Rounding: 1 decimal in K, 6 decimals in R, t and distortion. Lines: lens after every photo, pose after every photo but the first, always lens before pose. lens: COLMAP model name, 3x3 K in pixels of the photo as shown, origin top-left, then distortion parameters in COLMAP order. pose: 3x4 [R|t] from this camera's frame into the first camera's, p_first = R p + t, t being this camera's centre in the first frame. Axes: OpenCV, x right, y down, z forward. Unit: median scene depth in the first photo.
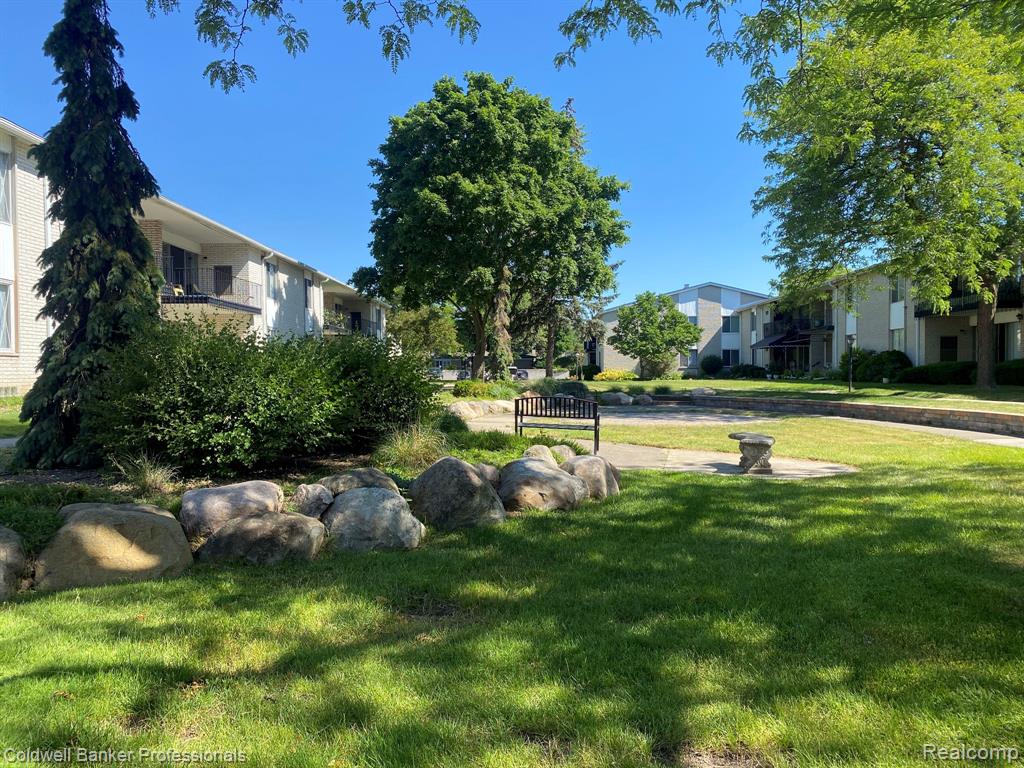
lens RADIAL K [[793.8, 0, 512.0], [0, 793.8, 384.0], [0, 0, 1]] dist [0.149273, -0.218767]
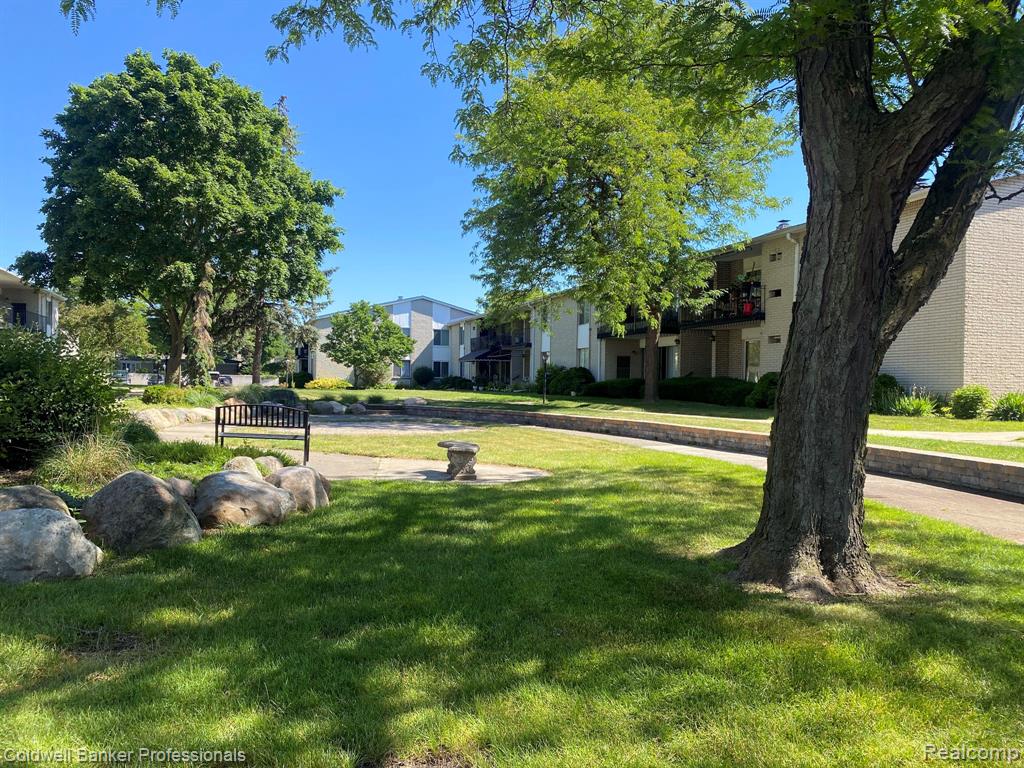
lens RADIAL K [[791.2, 0, 514.8], [0, 791.2, 392.5], [0, 0, 1]] dist [0.084073, -0.129442]
pose [[0.935701, 0.018279, 0.352321, 0.001255], [-0.017926, 0.999830, -0.004263, 0.000129], [-0.352339, -0.002327, 0.935870, 0.007515]]
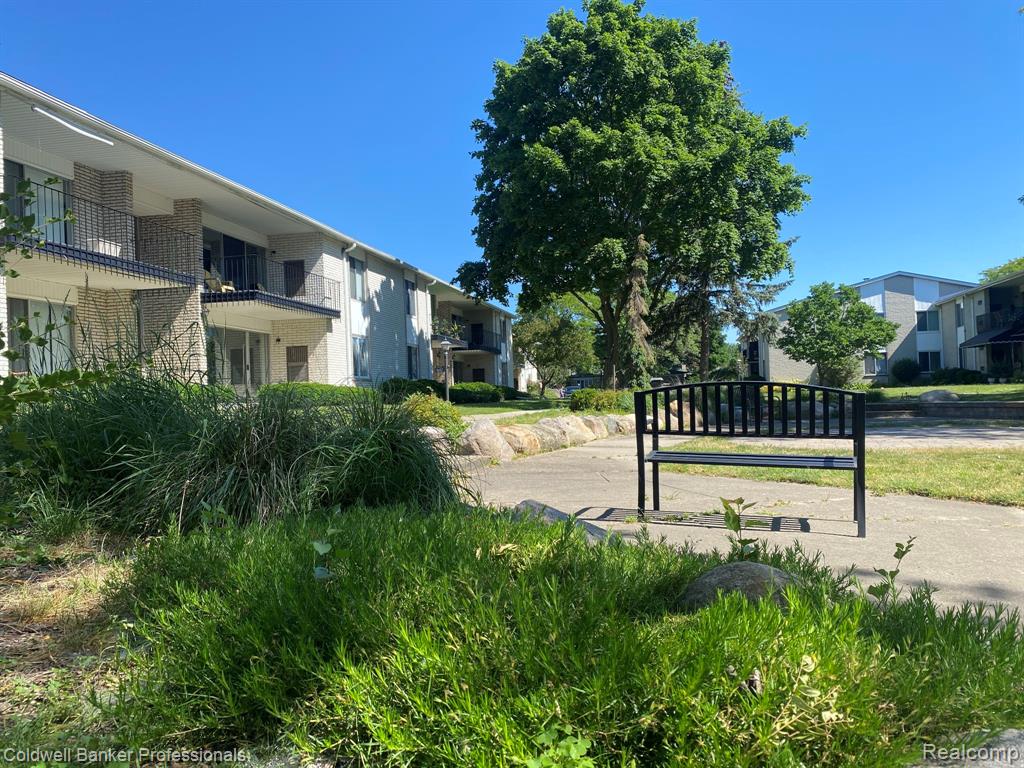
lens RADIAL K [[793.8, 0, 512.0], [0, 793.8, 384.0], [0, 0, 1]] dist [0.149273, -0.218767]
pose [[0.982303, -0.033811, -0.184220, 0.011114], [0.028643, 0.999120, -0.030647, 0.017741], [0.185094, 0.024828, 0.982407, 0.422605]]
